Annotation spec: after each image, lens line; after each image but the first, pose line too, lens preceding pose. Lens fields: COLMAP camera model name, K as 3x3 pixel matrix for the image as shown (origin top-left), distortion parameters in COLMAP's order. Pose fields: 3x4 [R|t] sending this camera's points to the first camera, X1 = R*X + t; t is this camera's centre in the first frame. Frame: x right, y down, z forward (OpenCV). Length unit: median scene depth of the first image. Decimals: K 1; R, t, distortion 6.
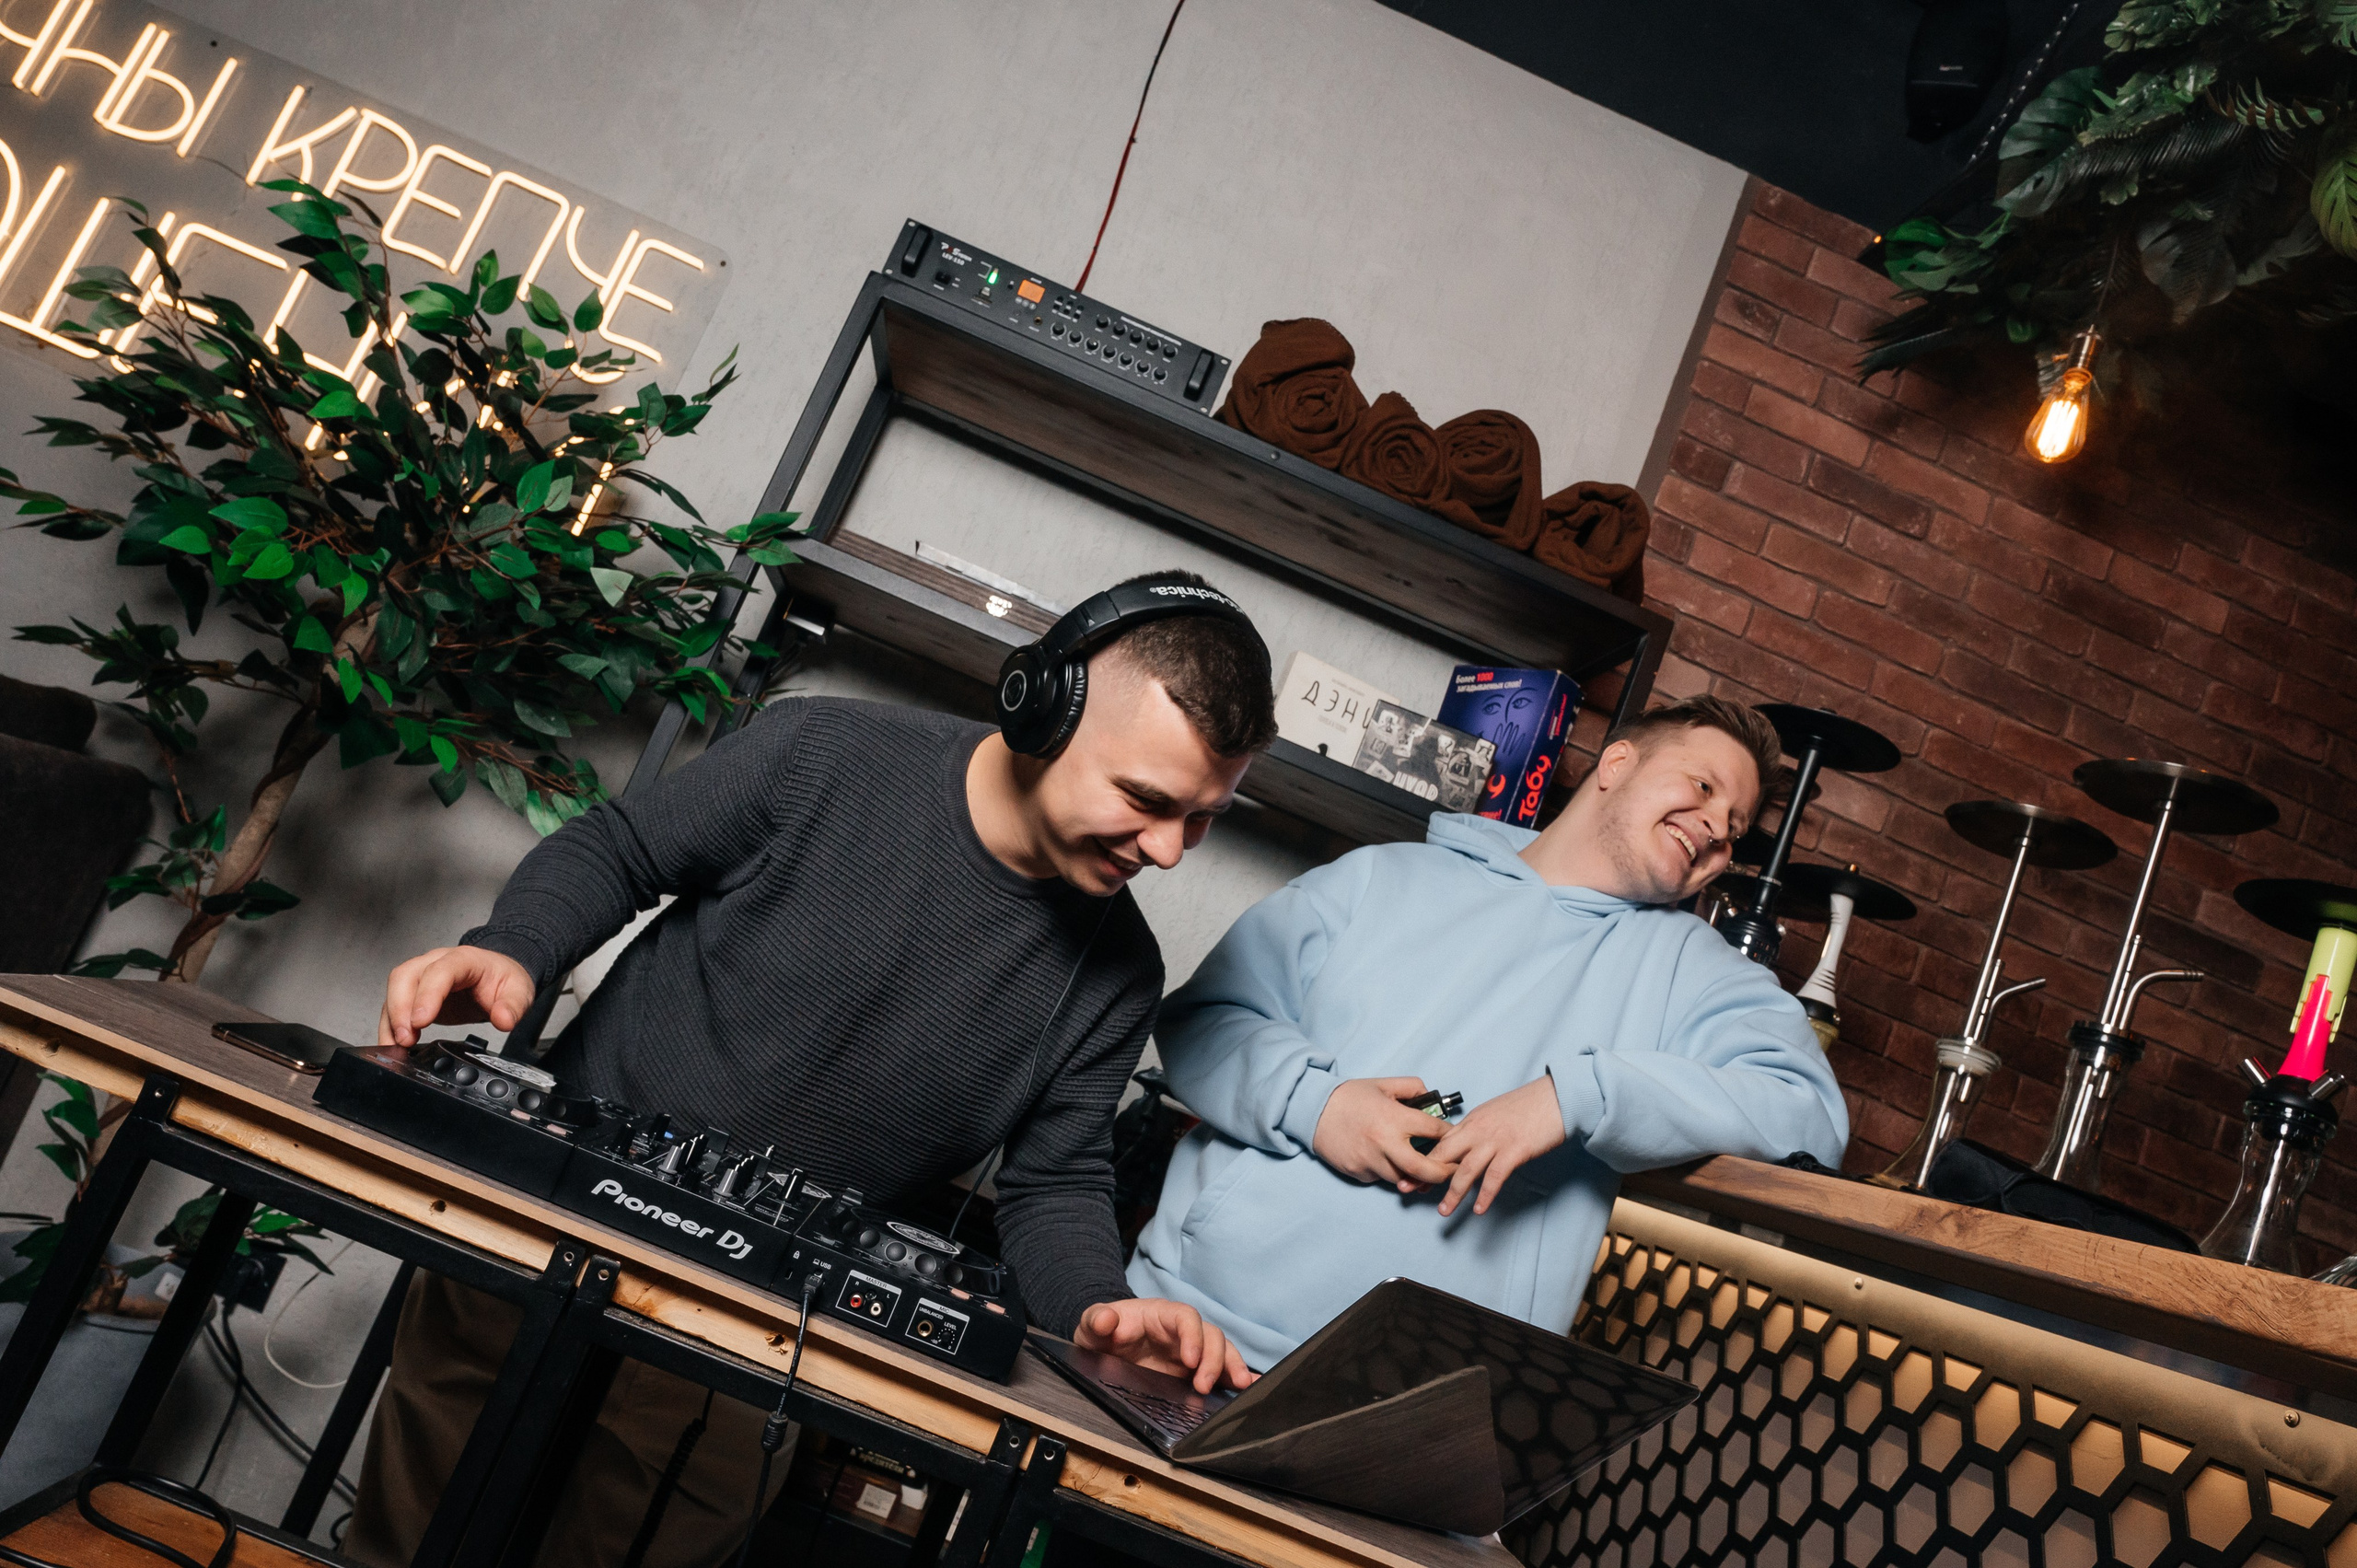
lens RADIAL K [[1576.5, 0, 1163.9], [0, 1576.5, 789.2], [0, 0, 1]] dist [-0.018517, -0.002740]
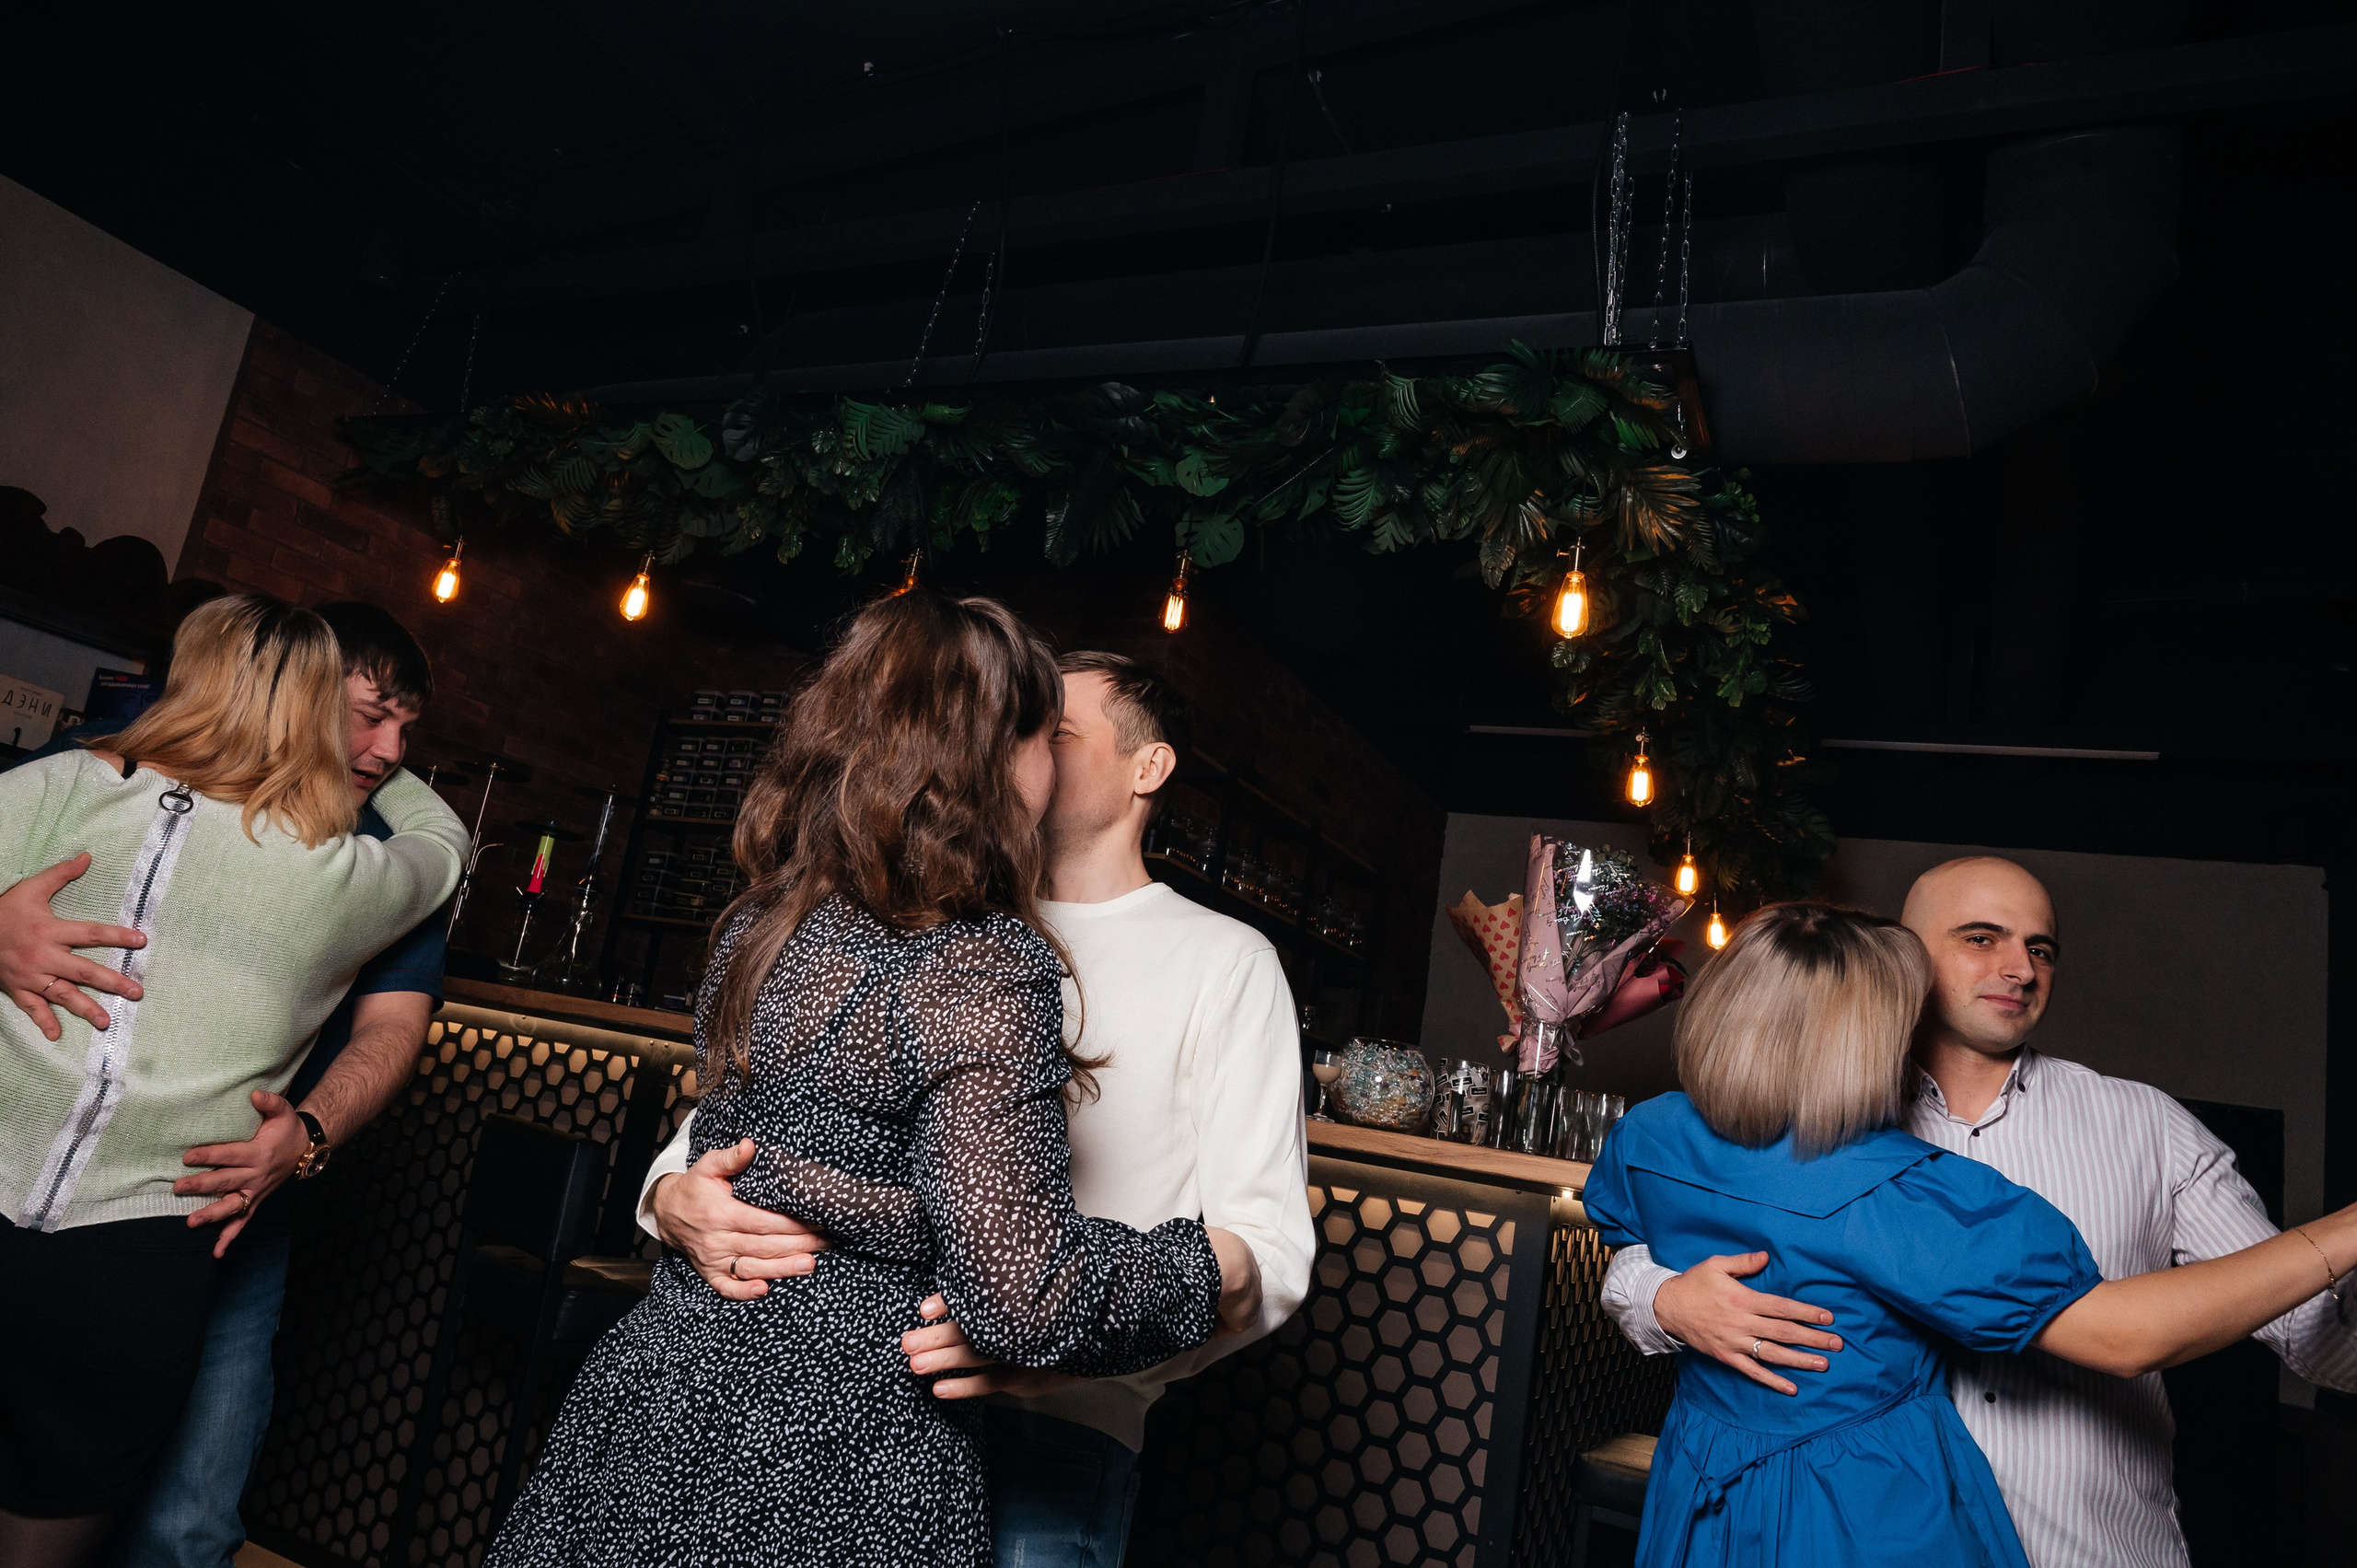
lens RADIAL K [[1601.4, 0, 1163.9], [0, 1601.4, 772.1], [0, 0, 1]] dist [-0.030564, 0.013560]
pose [[0.568315, -0.110849, 0.815310, -0.594765], [-0.094222, 0.975598, 0.198320, -0.443272], [-0.817398, -0.189529, 0.544003, -0.913703]]
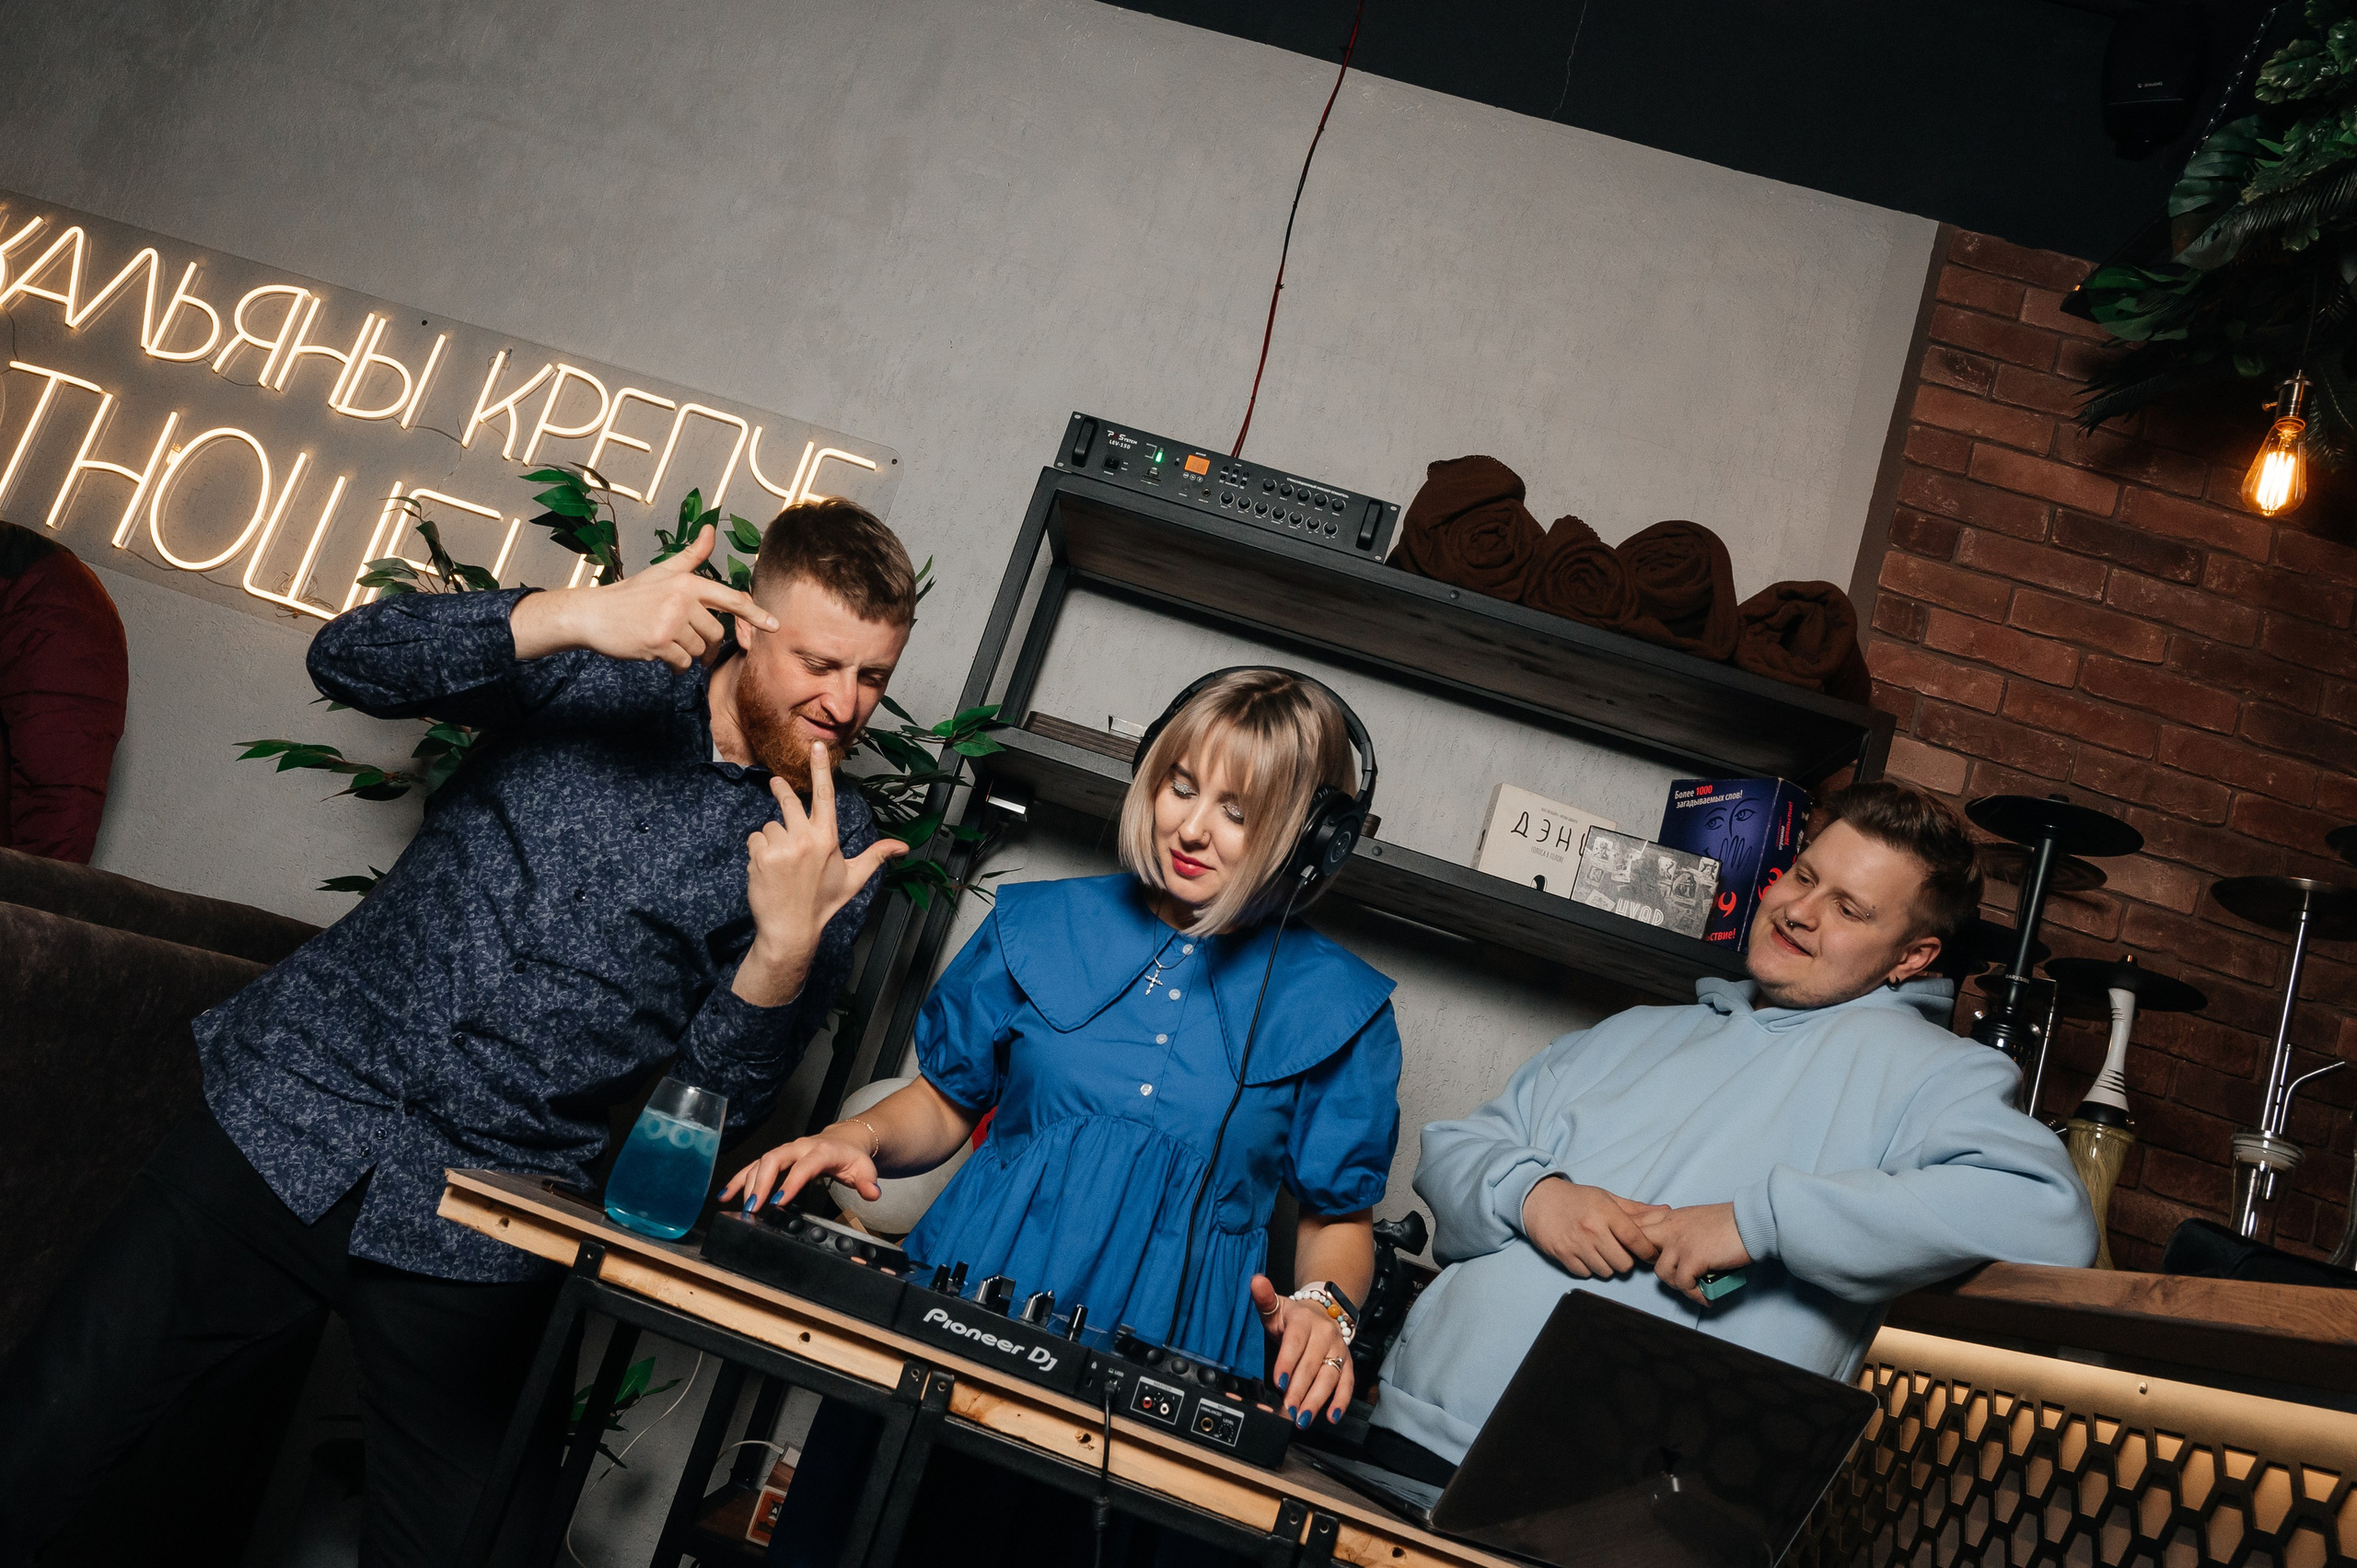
lens RADIAL K [[1896.0, 0, 1044.7], [0, 1896.0, 723.9], [0, 0, 1]] dist [-0.020436, 0.000557]
pose [[0.980040, -0.104038, -0.169406, 0.010558], [0.084163, 0.989131, -0.120565, -0.006743], [0.180108, 0.103901, 0.978144, -0.214430]]
